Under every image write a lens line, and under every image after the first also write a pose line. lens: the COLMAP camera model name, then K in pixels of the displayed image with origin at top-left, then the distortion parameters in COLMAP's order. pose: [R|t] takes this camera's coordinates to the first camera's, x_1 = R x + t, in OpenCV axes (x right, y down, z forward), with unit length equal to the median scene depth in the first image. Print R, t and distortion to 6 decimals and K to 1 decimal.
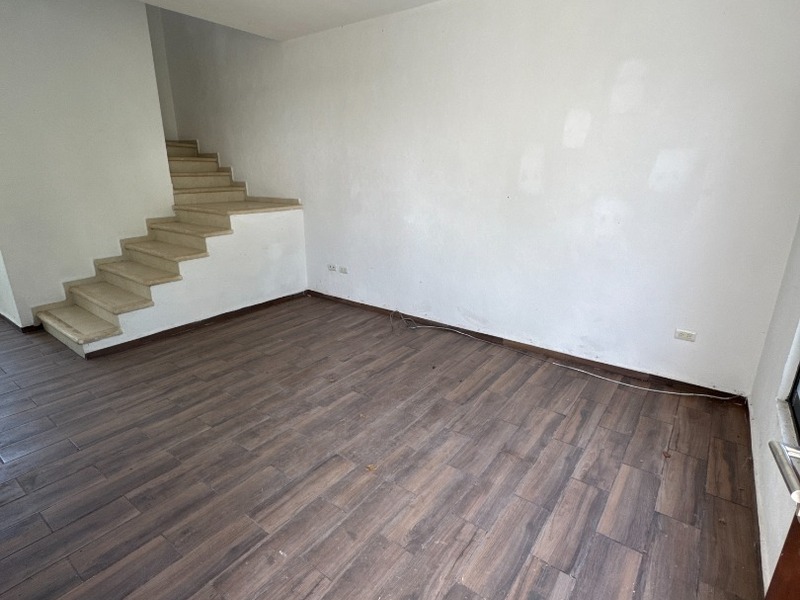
lens RADIAL K [[429.9, 0, 400.2], [0, 429.9, 305.9], [0, 0, 1]] dist [-0.009654, 0.002198]
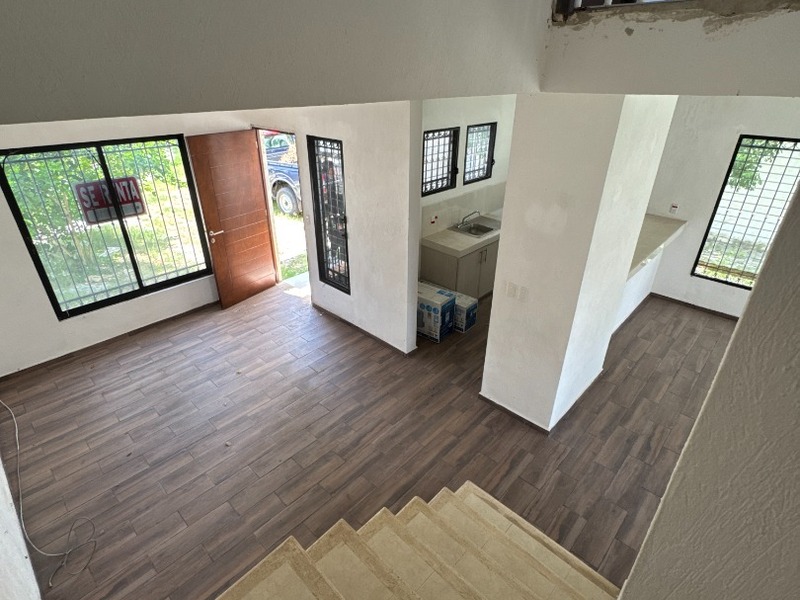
lens RADIAL K [[429.9, 0, 397.3], [0, 429.9, 299.9], [0, 0, 1]] dist [-0.009654, 0.002198]
pose [[-0.993501, -0.063905, 0.094186, -0.606220], [0.021709, 0.705920, 0.707959, -0.794405], [-0.111730, 0.705403, -0.699945, 1.283856]]
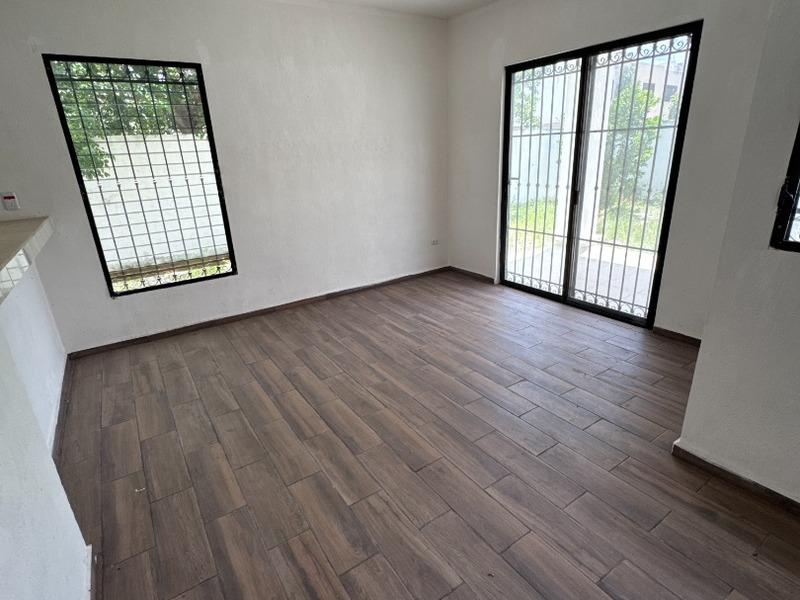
lens RADIAL K [[429.9, 0, 406.4], [0, 429.9, 301.6], [0, 0, 1]] dist [-0.009654, 0.002198]
pose [[-0.324644, 0.328346, -0.887015, -0.880281], [-0.238375, 0.879135, 0.412674, -0.269051], [0.915305, 0.345414, -0.207136, 0.808383]]
